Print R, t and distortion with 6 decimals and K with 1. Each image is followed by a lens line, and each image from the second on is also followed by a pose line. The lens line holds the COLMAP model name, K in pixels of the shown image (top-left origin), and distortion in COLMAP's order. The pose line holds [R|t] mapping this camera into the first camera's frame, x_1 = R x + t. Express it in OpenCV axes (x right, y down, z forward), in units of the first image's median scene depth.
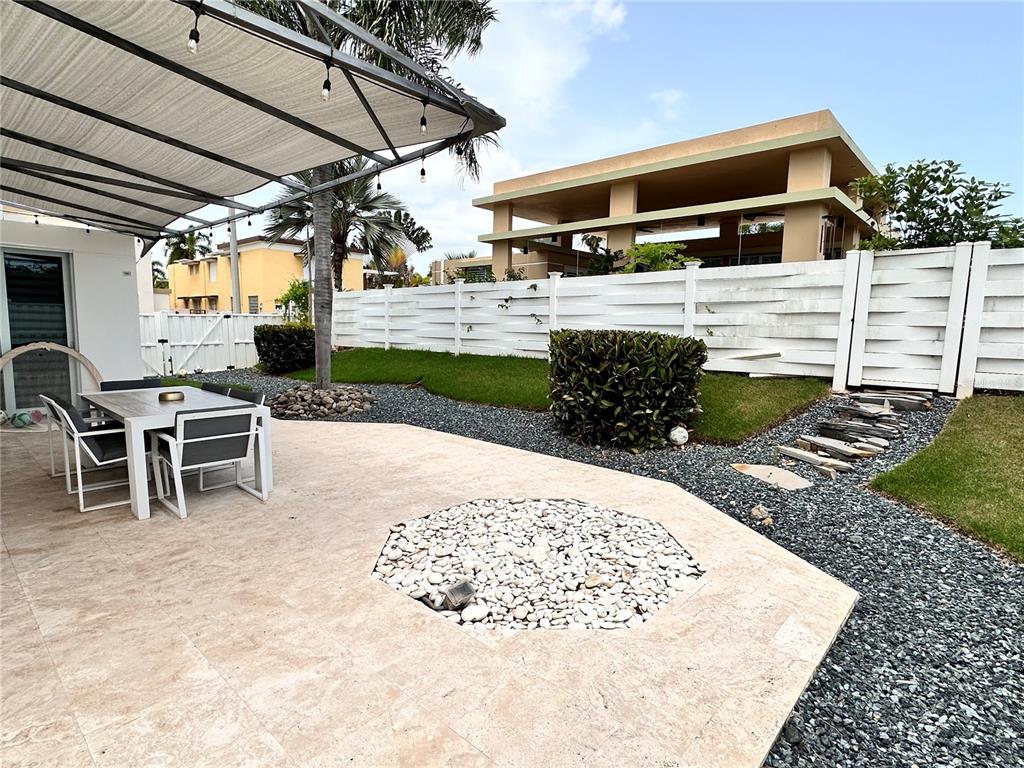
lens RADIAL K [[573.6, 0, 512.1], [0, 573.6, 385.8], [0, 0, 1]] dist [-0.006169, -0.001080]
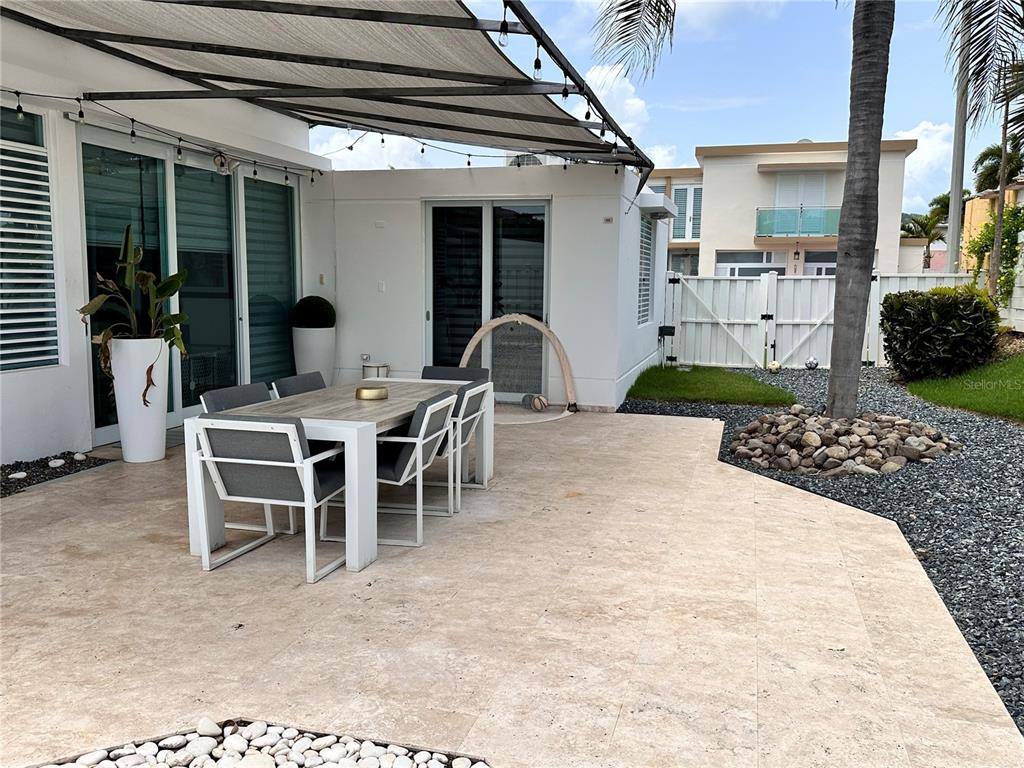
lens RADIAL K [[842.5, 0, 513.4], [0, 842.5, 386.9], [0, 0, 1]] dist [0.036493, -0.023488]
pose [[0.422963, 0.096523, -0.900991, 0.357516], [-0.095405, 0.993528, 0.061649, -0.063106], [0.901110, 0.059884, 0.429434, 0.668156]]
